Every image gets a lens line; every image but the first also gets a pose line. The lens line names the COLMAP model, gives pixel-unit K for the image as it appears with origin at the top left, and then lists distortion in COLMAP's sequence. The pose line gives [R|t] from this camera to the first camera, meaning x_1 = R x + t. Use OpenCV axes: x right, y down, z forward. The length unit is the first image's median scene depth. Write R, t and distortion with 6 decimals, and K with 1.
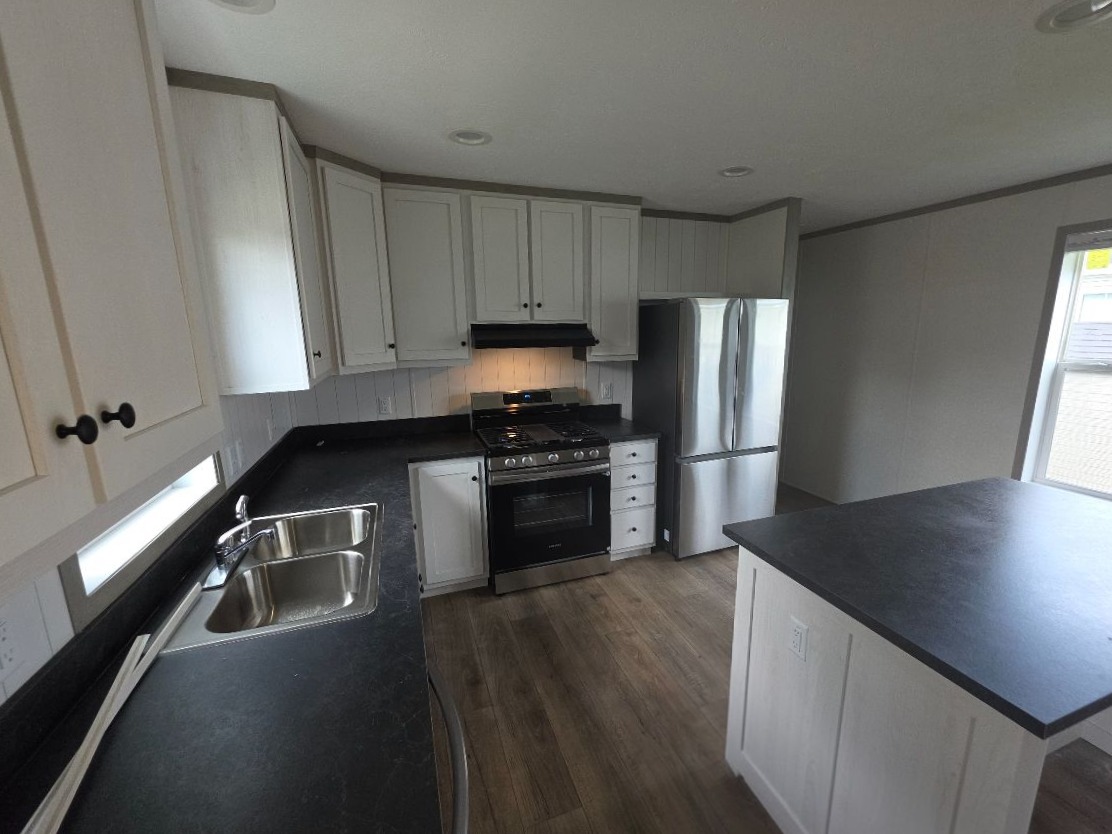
lens RADIAL K [[458.9, 0, 560.5], [0, 458.9, 422.9], [0, 0, 1]] dist [-0.029888, -0.000064]
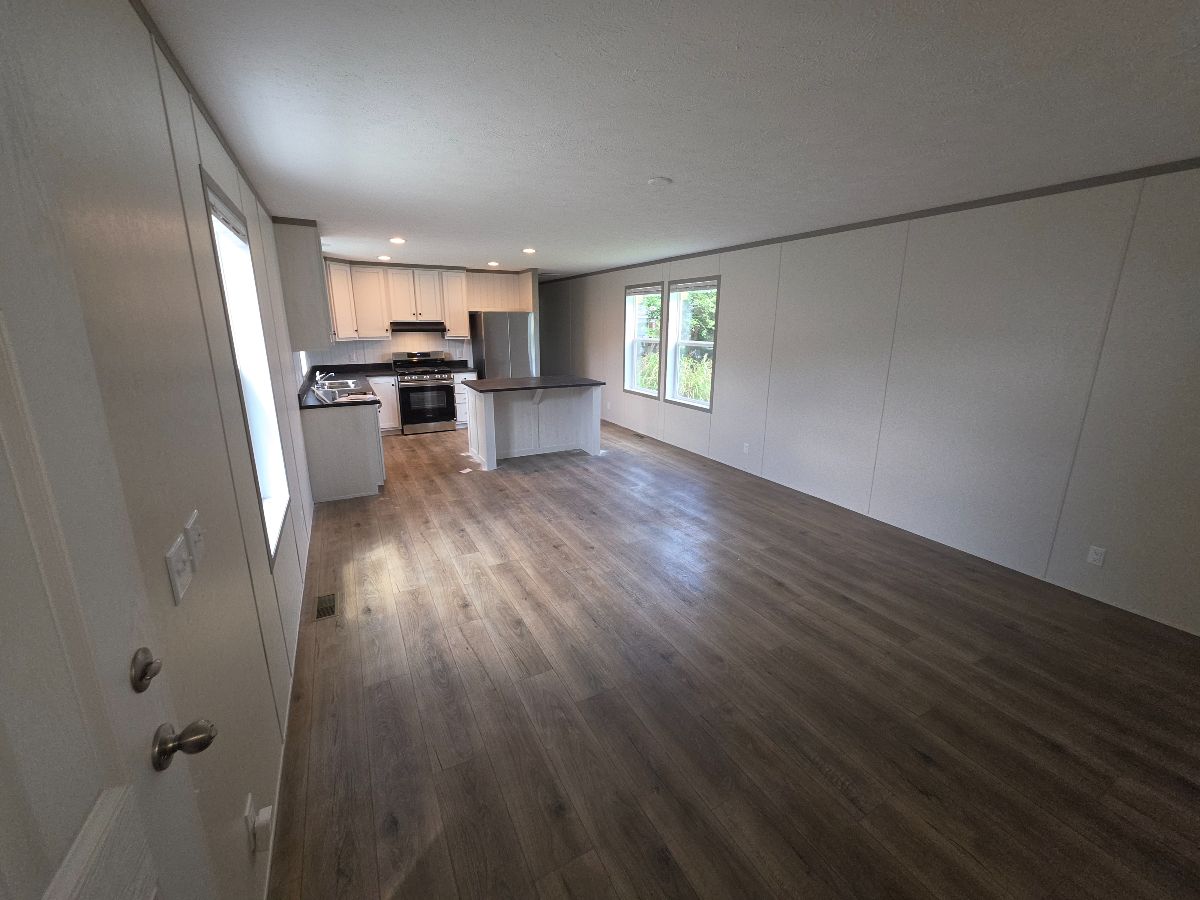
lens RADIAL K [[478.0, 0, 595.4], [0, 478.0, 445.0], [0, 0, 1]] dist [-0.001452, 0.000014]
pose [[0.987442, -0.022948, 0.156308, 0.433505], [0.014804, 0.998481, 0.053063, 0.291798], [-0.157289, -0.050083, 0.986282, -1.566547]]
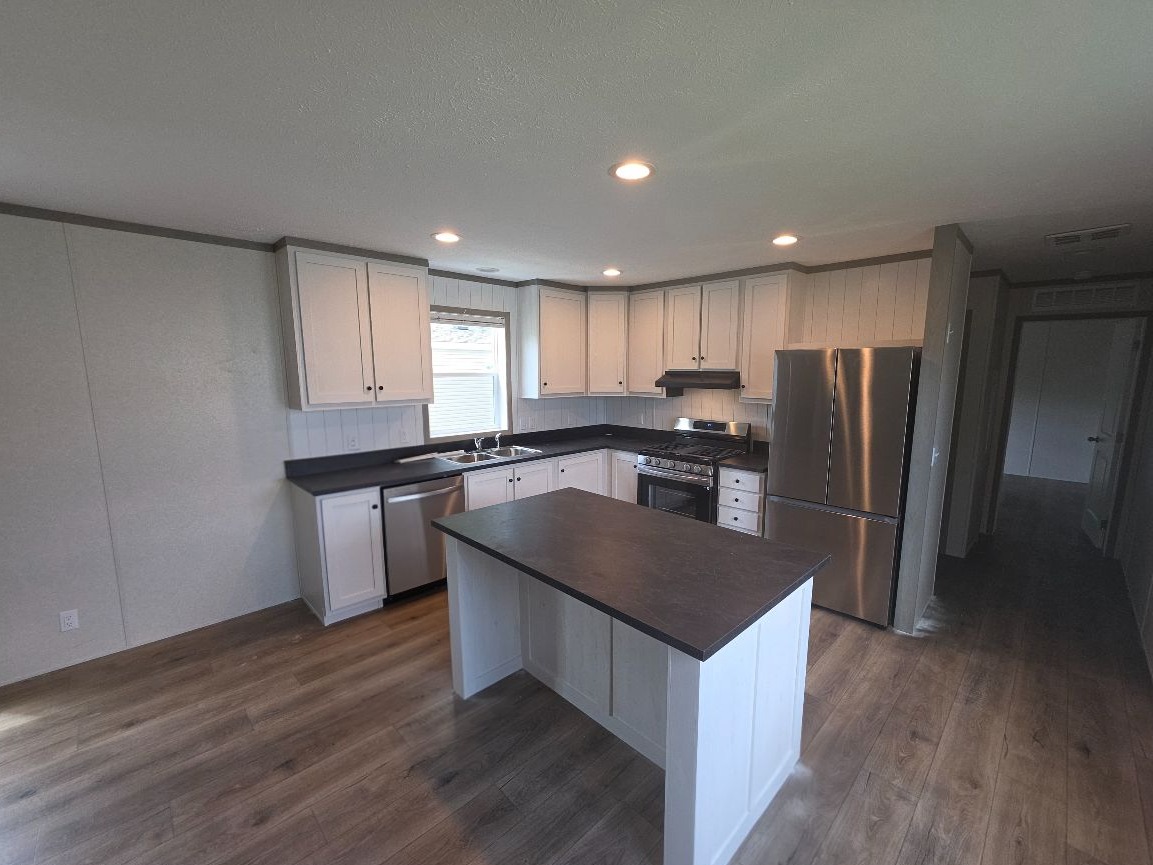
lens RADIAL K [[471.7, 0, 603.5], [0, 471.7, 442.5], [0, 0, 1]] dist [-0.001085, 0.000200]
pose [[0.446373, 0.148141, -0.882499, 1.098656], [-0.183838, 0.980347, 0.071580, -0.055487], [0.875759, 0.130286, 0.464834, 0.118476]]
